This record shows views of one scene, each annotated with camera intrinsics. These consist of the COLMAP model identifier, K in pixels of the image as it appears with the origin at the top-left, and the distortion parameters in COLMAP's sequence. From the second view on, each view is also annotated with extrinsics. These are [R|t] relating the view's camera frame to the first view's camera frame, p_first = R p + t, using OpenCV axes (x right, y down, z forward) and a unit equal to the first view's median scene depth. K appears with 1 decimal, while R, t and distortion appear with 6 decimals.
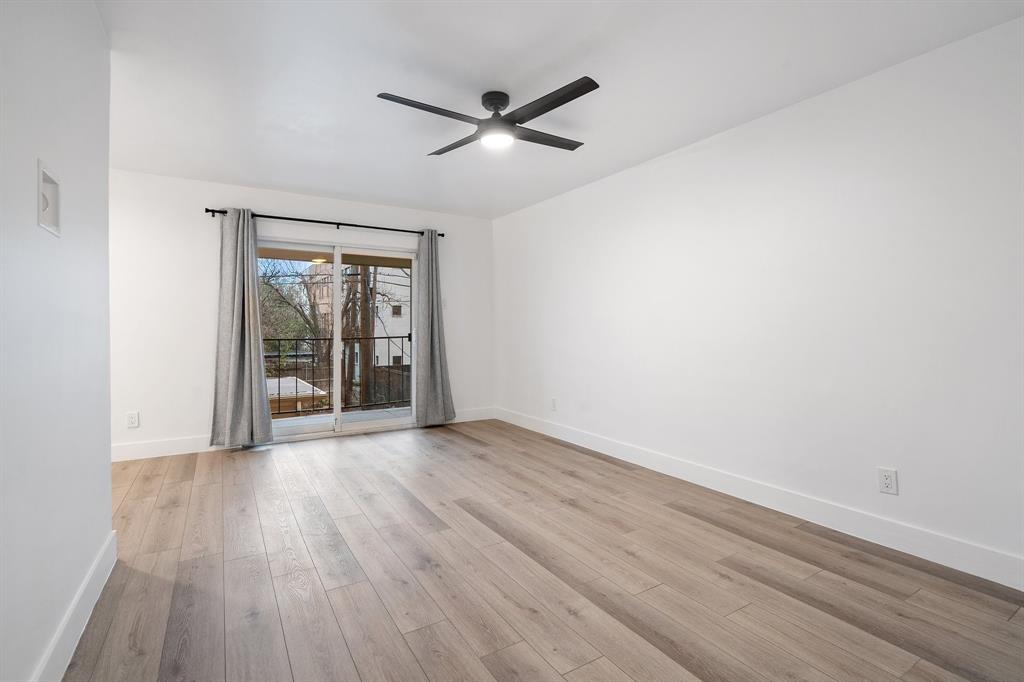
lens RADIAL K [[470.3, 0, 511.2], [0, 470.3, 336.1], [0, 0, 1]] dist [-0.005277, -0.000147]
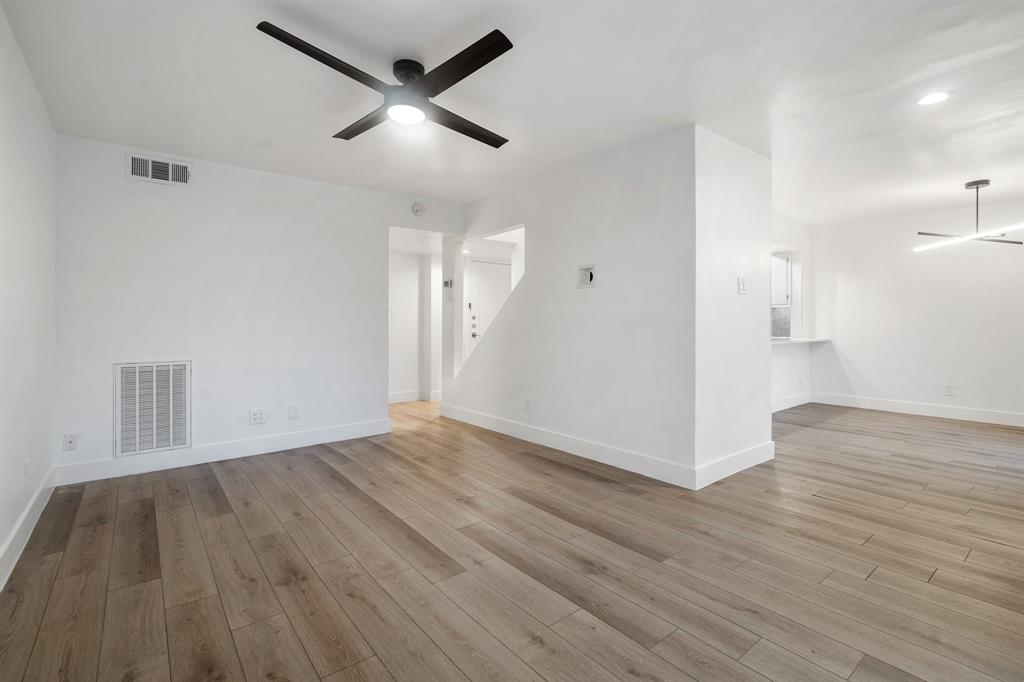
lens RADIAL K [[470.3, 0, 514.4], [0, 470.3, 333.4], [0, 0, 1]] dist [-0.005277, -0.000147]
pose [[-0.992672, 0.004933, -0.120735, -0.132759], [0.000501, 0.999326, 0.036711, -0.031643], [0.120835, 0.036381, -0.992006, 1.987442]]
